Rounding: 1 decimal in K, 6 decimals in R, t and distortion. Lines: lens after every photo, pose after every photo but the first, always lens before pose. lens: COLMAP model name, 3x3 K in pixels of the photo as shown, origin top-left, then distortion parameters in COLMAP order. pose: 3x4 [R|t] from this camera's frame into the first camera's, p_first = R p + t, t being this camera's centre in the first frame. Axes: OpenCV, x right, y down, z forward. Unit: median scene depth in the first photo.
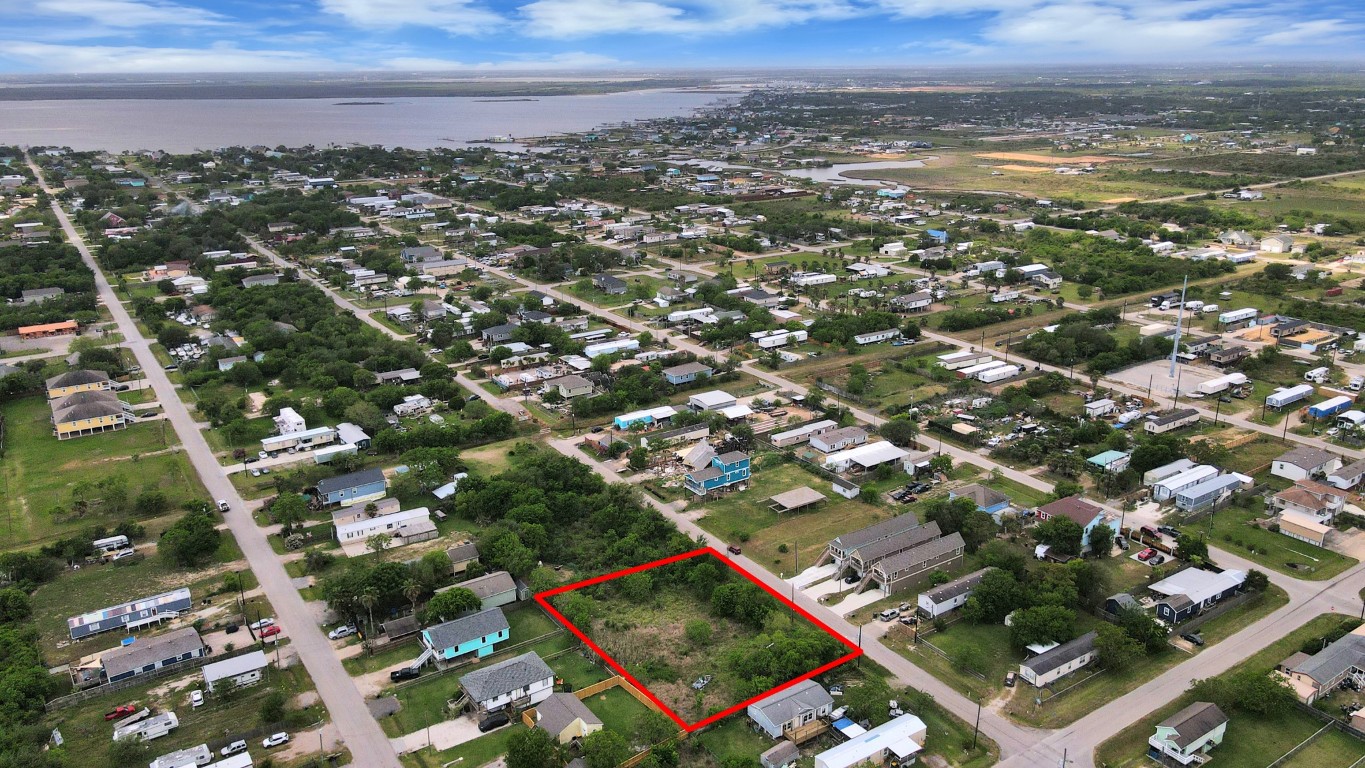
lens RADIAL K [[1015.2, 0, 672.7], [0, 1015.2, 349.3], [0, 0, 1]] dist [-0.000564, 0.041507]
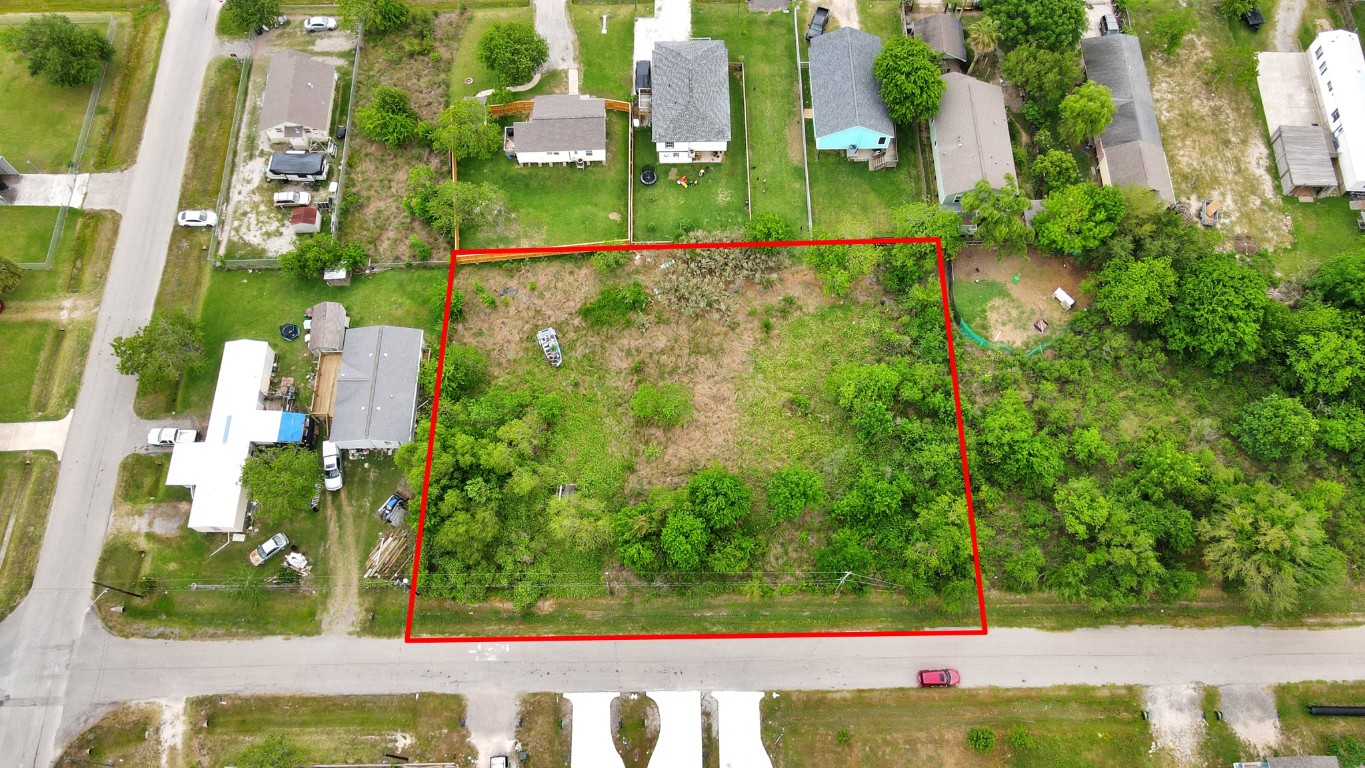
lens RADIAL K [[1003.3, 0, 674.9], [0, 1003.3, 374.9], [0, 0, 1]] dist [0.020029, 0.002680]
pose [[-0.540475, 0.776727, -0.323392, 0.149315], [-0.214879, 0.244190, 0.945621, -0.189628], [0.813458, 0.580575, 0.034924, 0.798628]]
